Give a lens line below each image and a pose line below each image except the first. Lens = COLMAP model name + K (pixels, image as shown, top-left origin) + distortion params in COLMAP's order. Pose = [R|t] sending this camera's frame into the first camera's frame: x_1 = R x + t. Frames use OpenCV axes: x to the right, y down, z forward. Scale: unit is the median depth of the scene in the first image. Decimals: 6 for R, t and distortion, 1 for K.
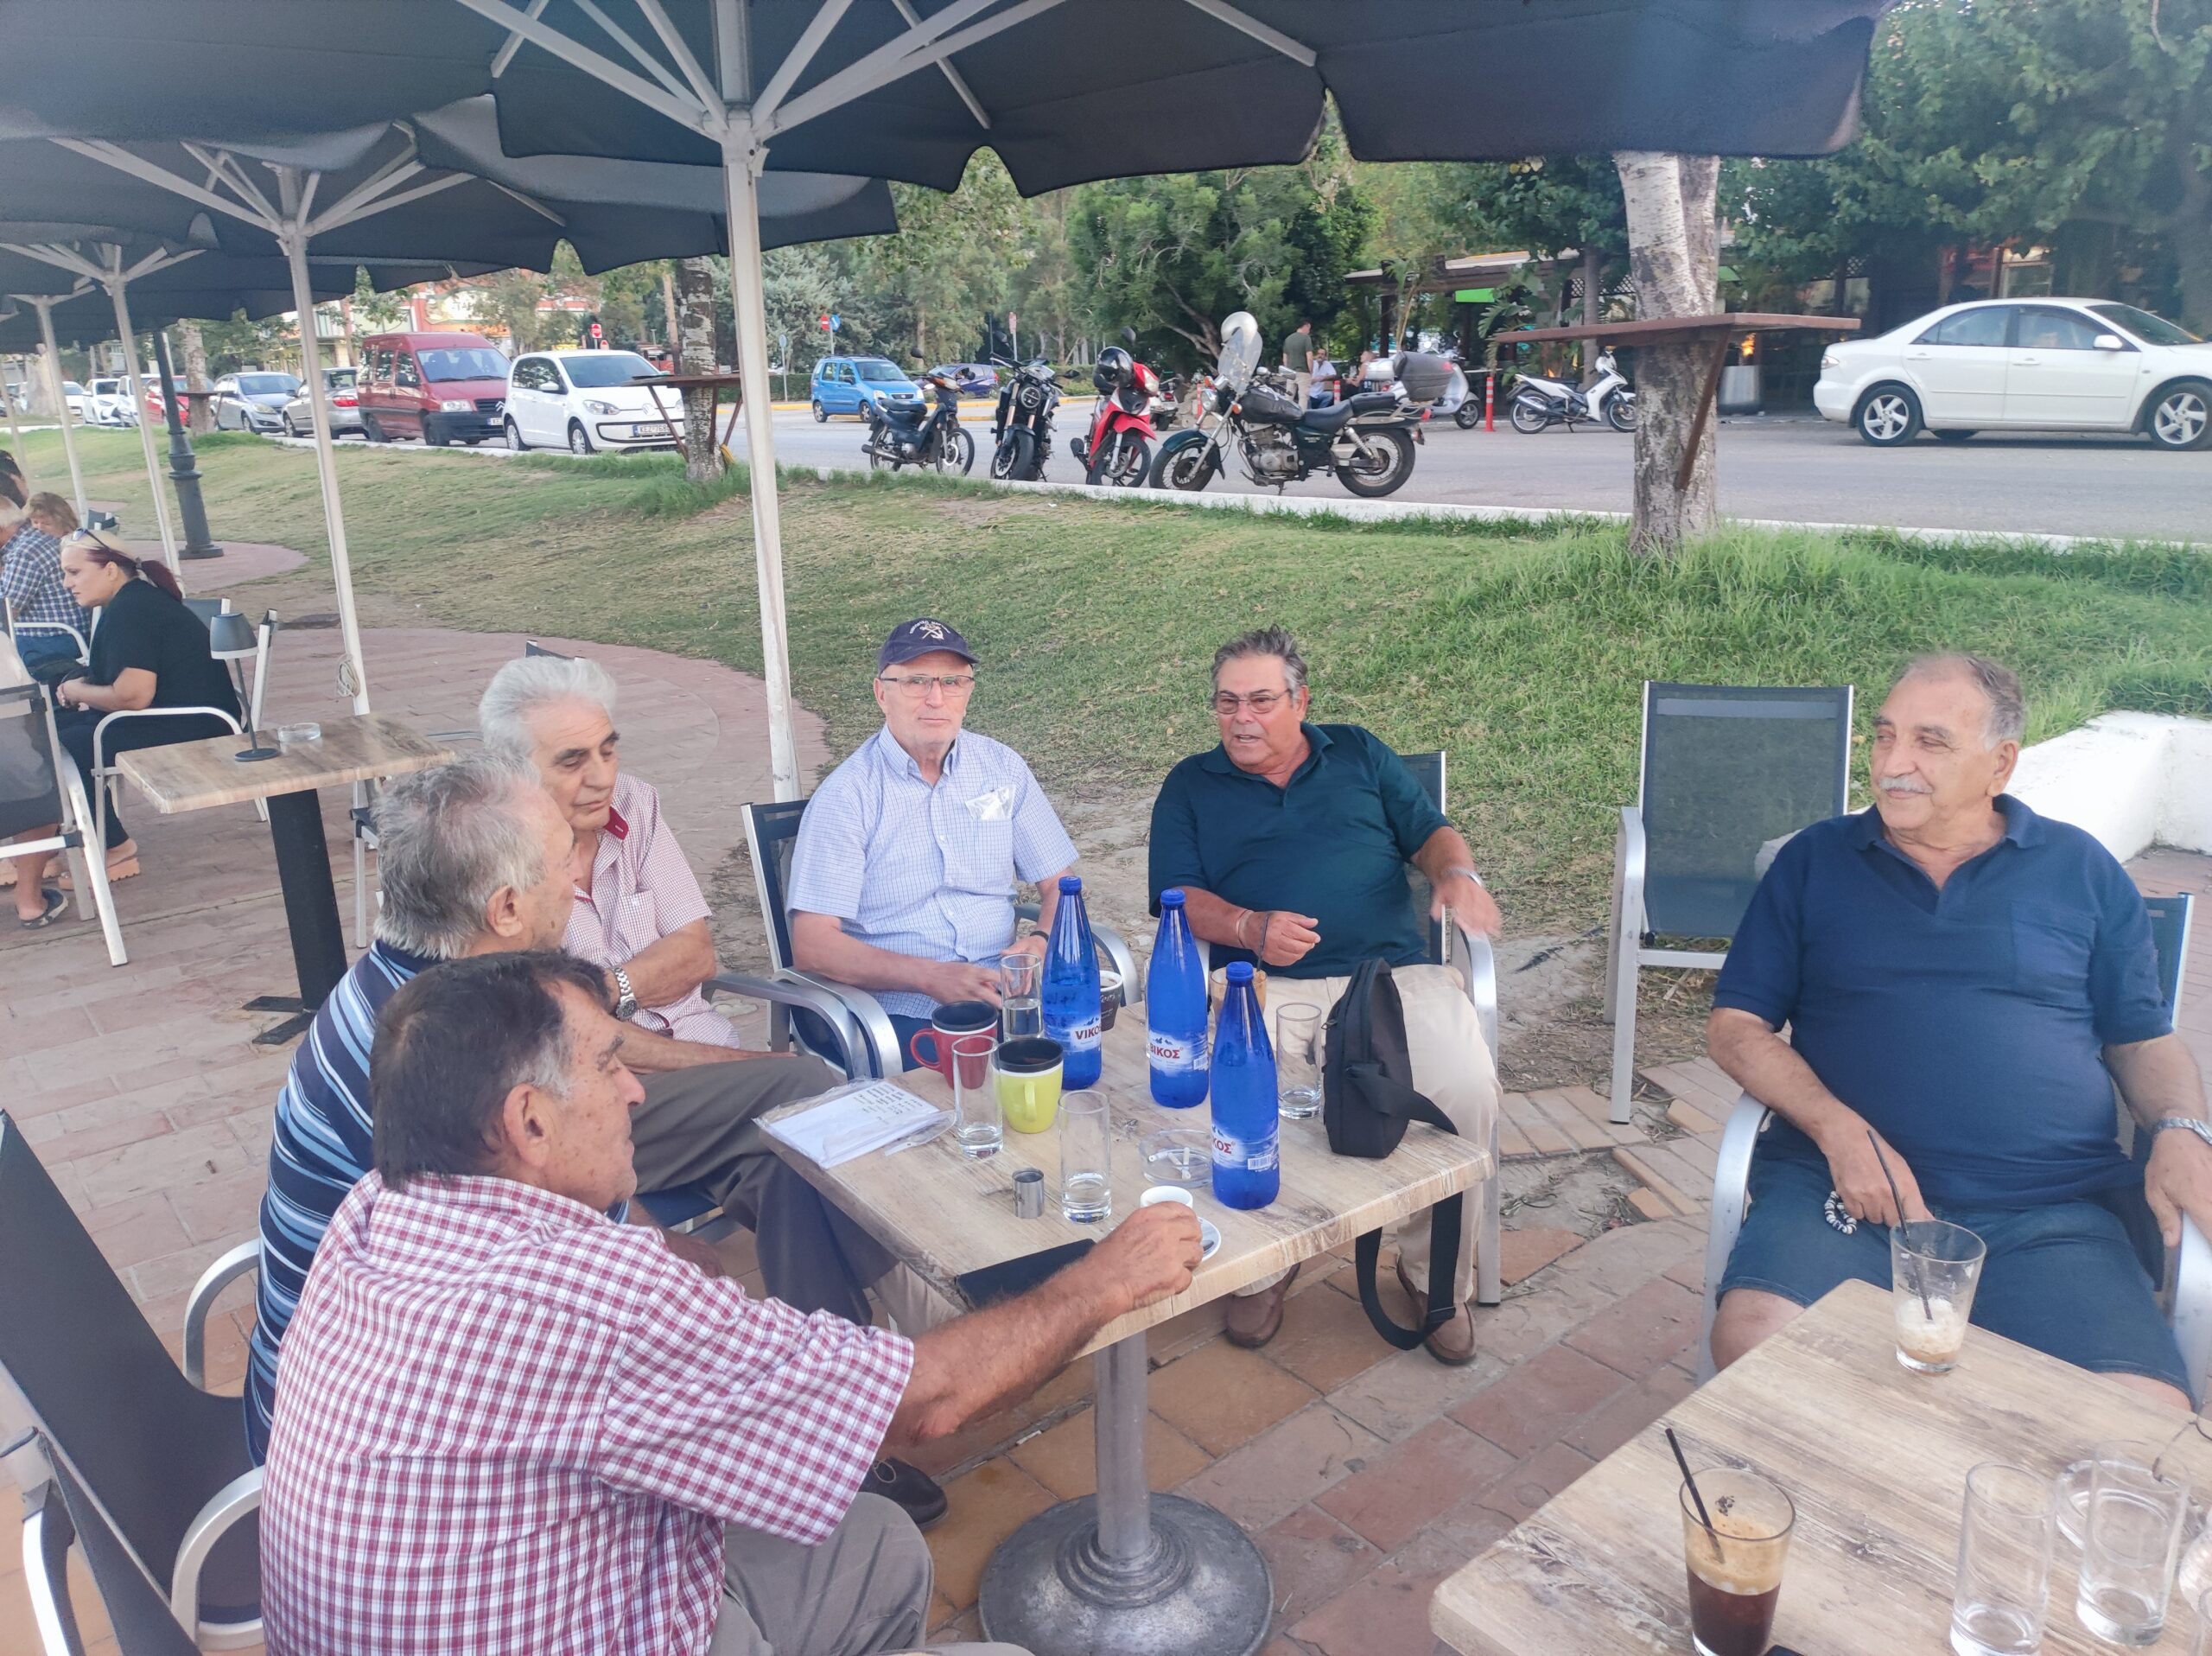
lens RADIAL K [[1619.4, 0, 1100.9], [0, 1619.4, 819.6], [0, 0, 1]] dist [0.038789, -0.024348]
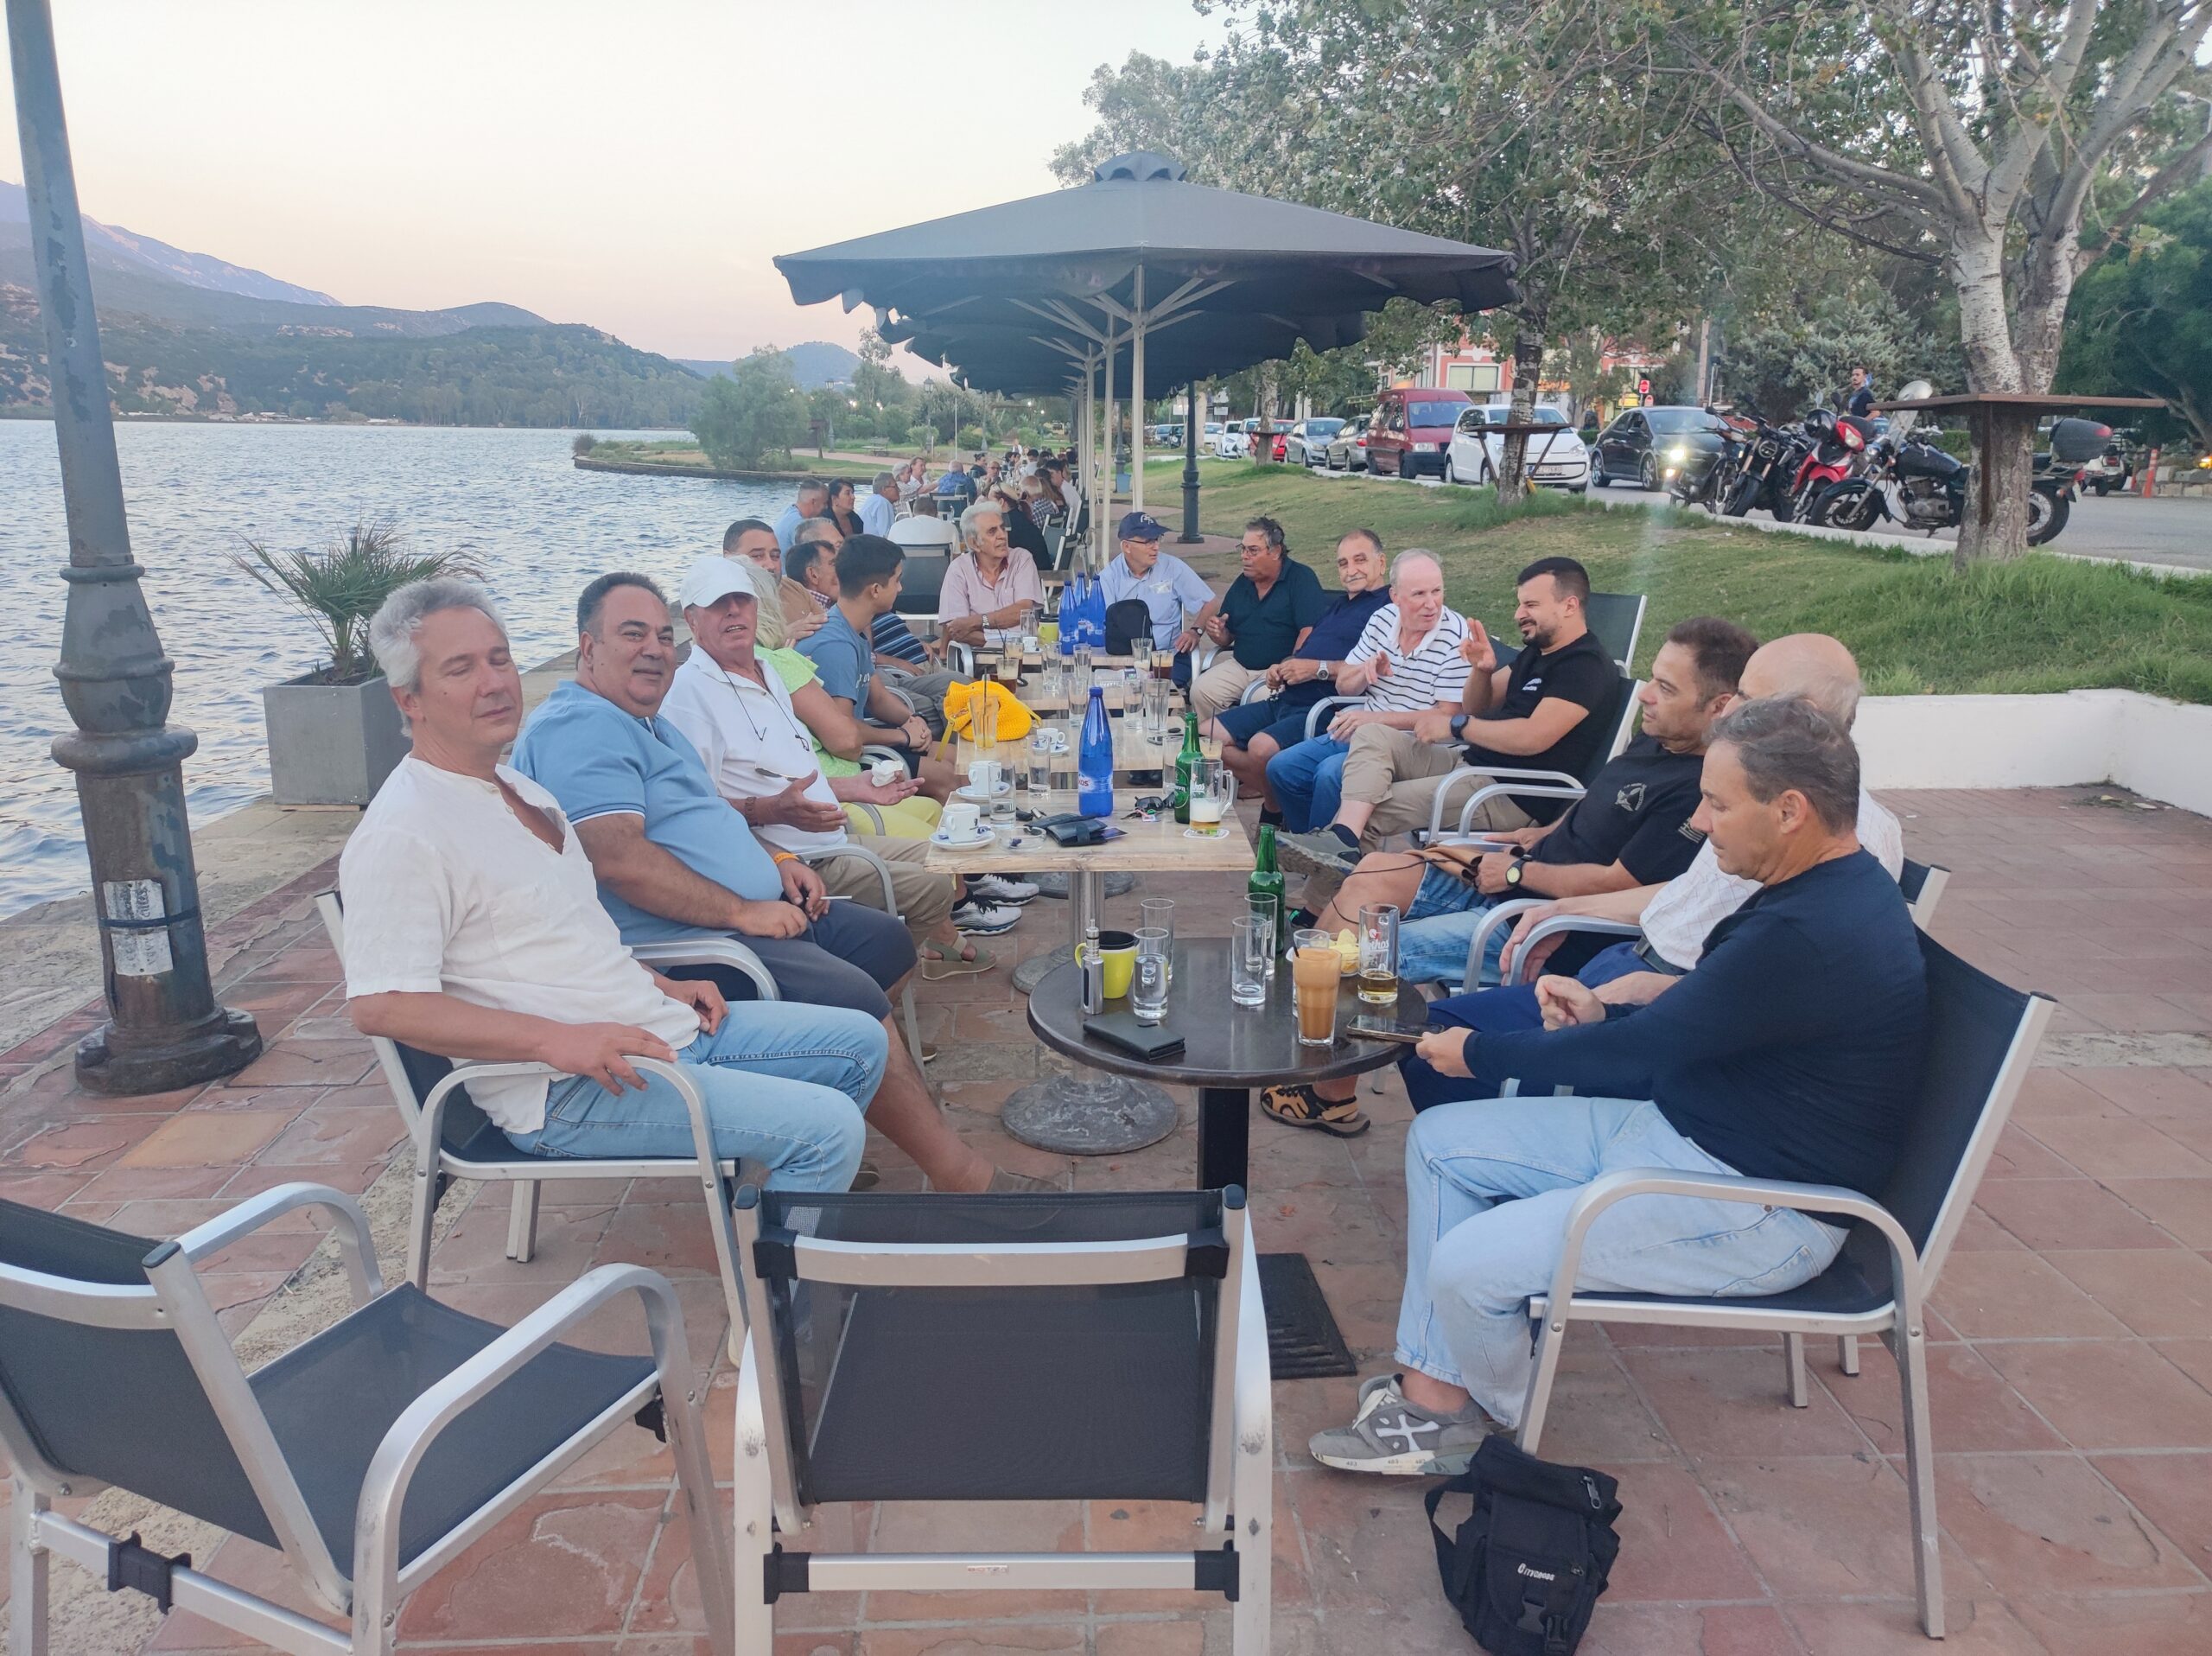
lens RADIAL K [[1619.4, 0, 1104.6], [0, 1619.4, 831.0], [0, 0, 1]] dist [0.038789, -0.024348]
pose [[0.804387, 0.172473, -0.568520, 0.340087], [-0.186104, 0.981922, 0.034573, 0.074421], [0.564205, 0.077994, 0.821943, -0.274242]]
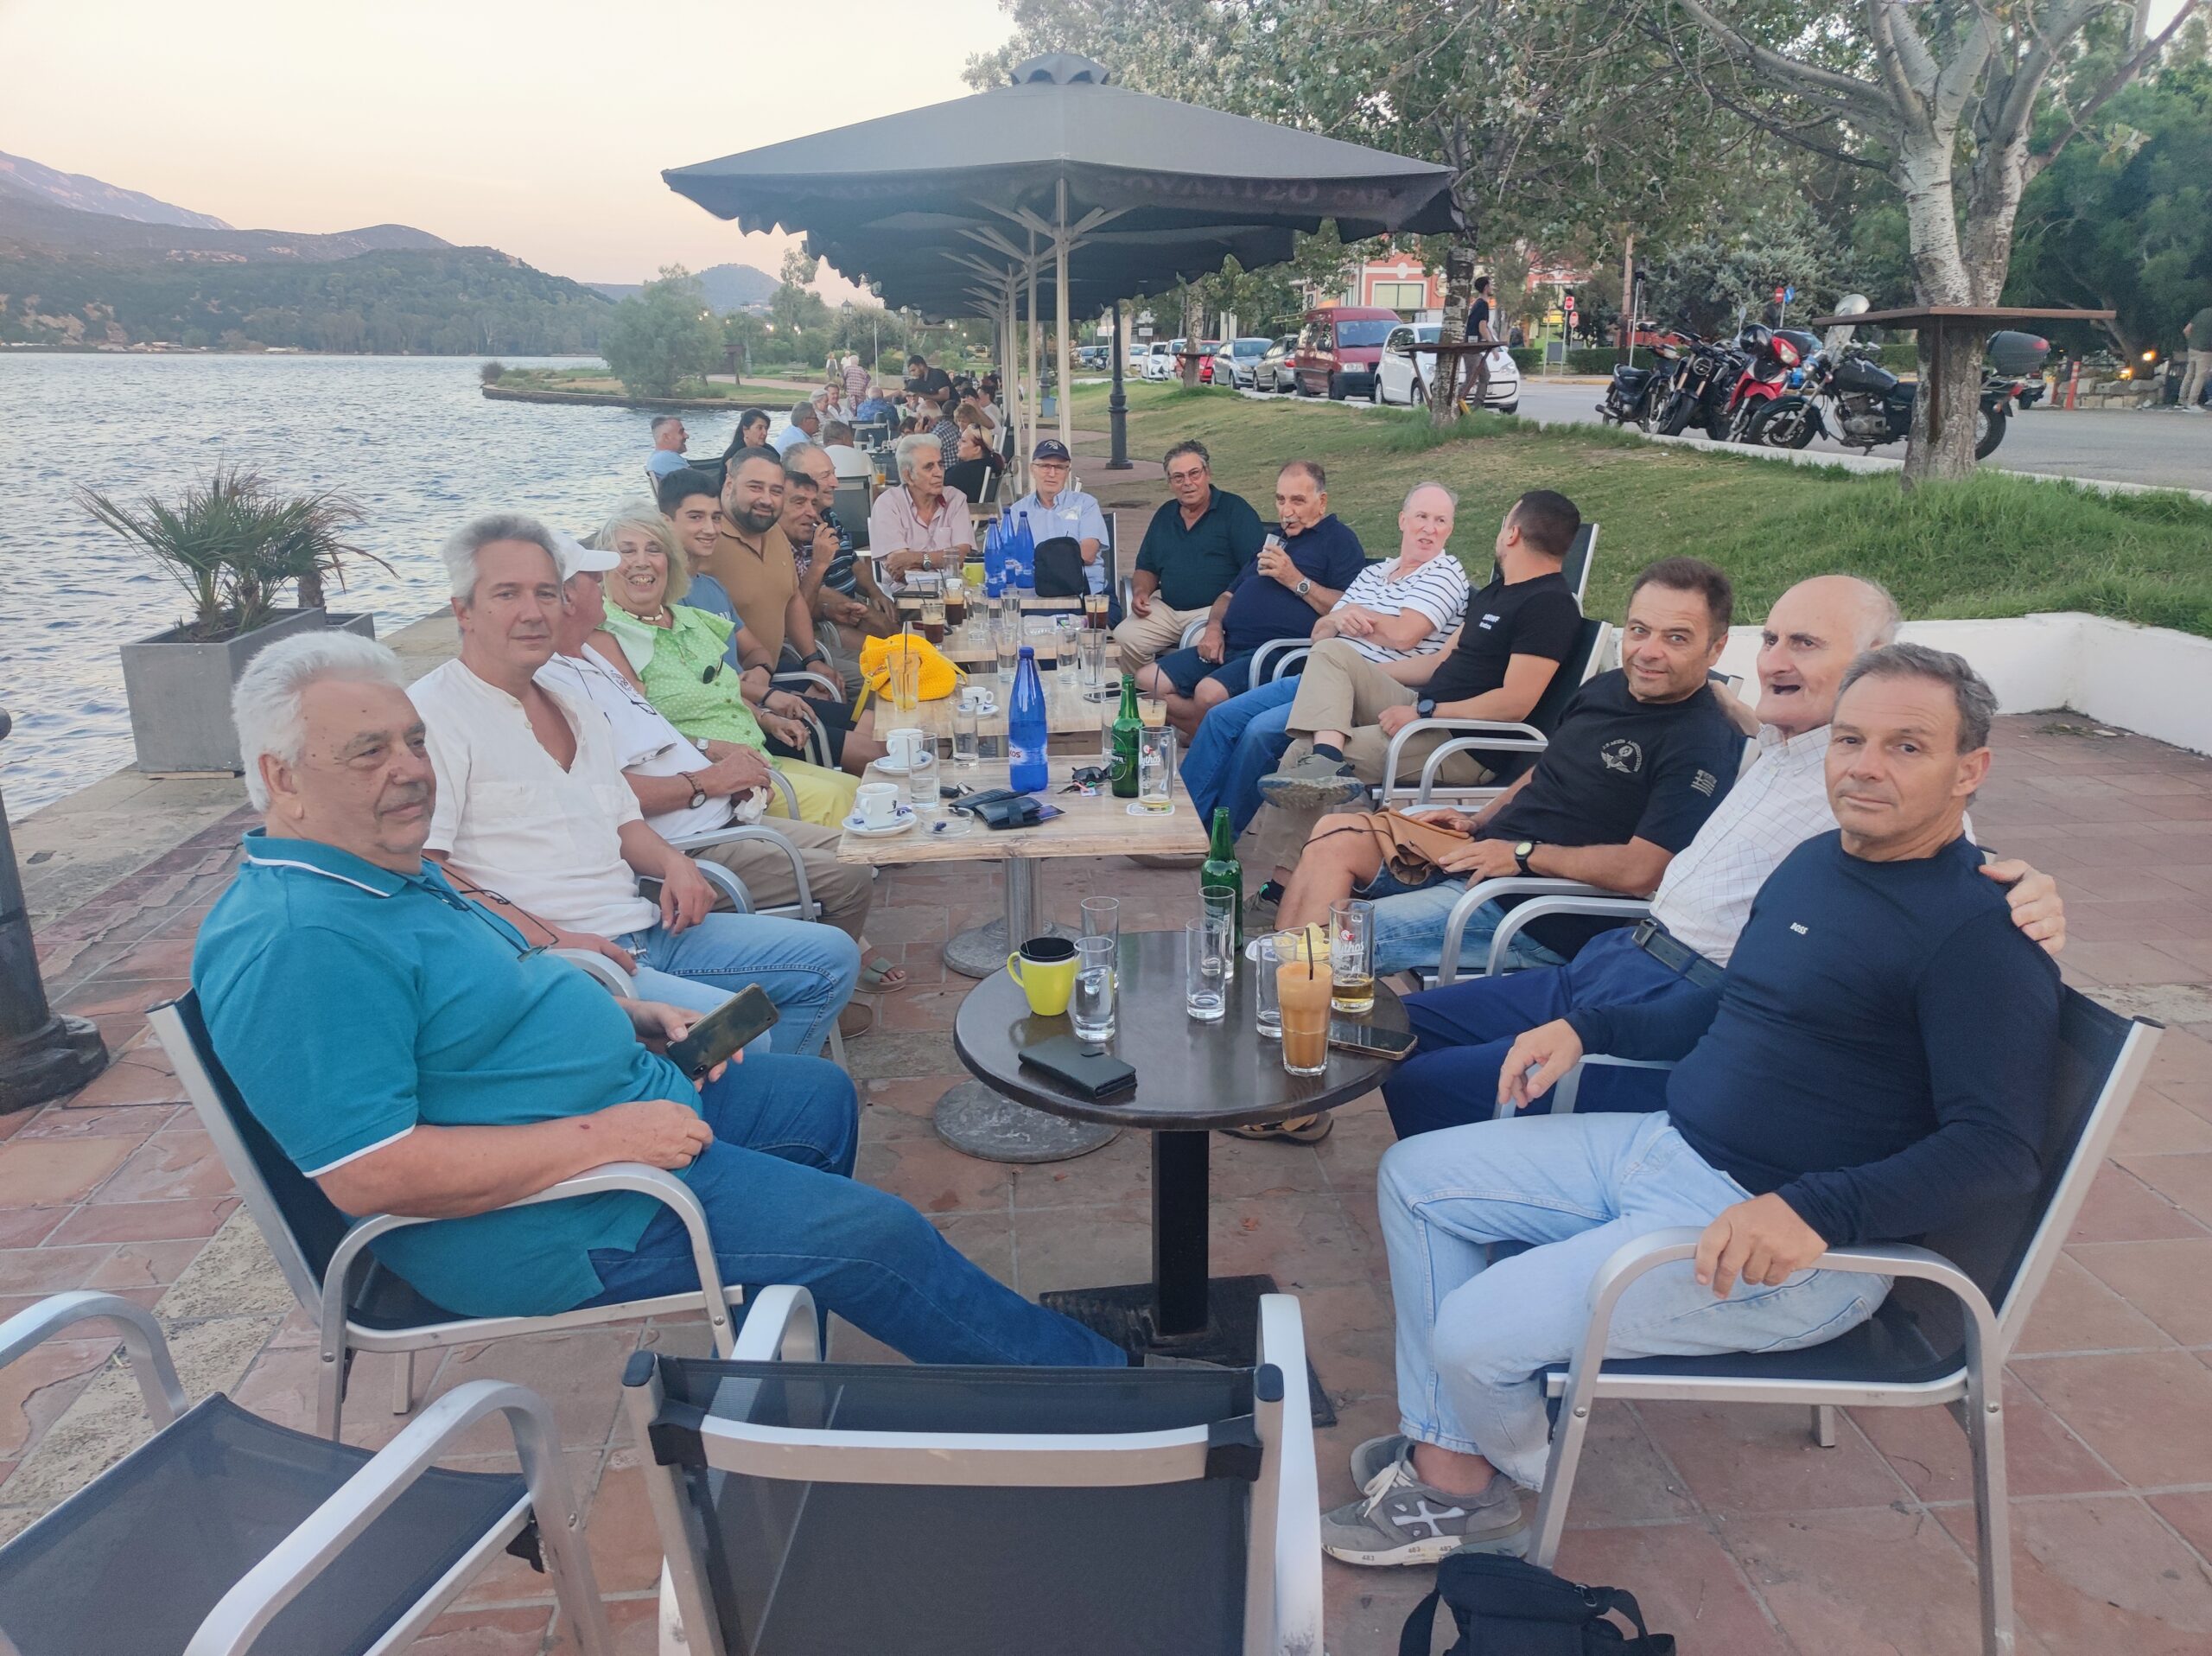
lens RADIAL K [[1619.4, 0, 1105.1], [0, 1619.4, 821.6], [0, 0, 1]] dist [0.038789, -0.024348]
pose [[0.830777, 0.176340, -0.527933, 0.321911], [-0.166970, 0.983761, 0.065845, 0.067550], [0.530971, 0.033446, 0.846730, -0.250984]]
